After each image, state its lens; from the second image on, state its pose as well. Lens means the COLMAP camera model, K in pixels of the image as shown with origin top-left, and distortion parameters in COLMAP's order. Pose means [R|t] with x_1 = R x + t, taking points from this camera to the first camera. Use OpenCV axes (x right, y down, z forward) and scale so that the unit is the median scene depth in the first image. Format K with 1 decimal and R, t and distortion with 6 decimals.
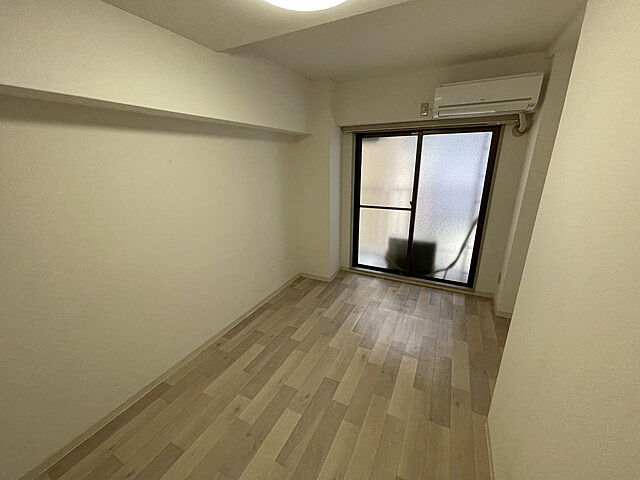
lens RADIAL K [[258.0, 0, 320.0], [0, 258.0, 240.0], [0, 0, 1]] dist [-0.002545, -0.000327]
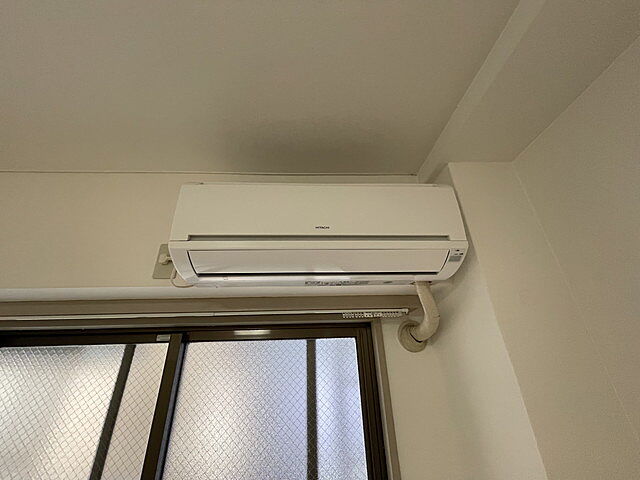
lens RADIAL K [[258.0, 0, 320.0], [0, 258.0, 240.0], [0, 0, 1]] dist [-0.002545, -0.000327]
pose [[0.868908, 0.210143, 0.448150, 0.436949], [0.166521, 0.728521, -0.664476, -0.292162], [-0.466121, 0.651995, 0.598025, 0.730976]]
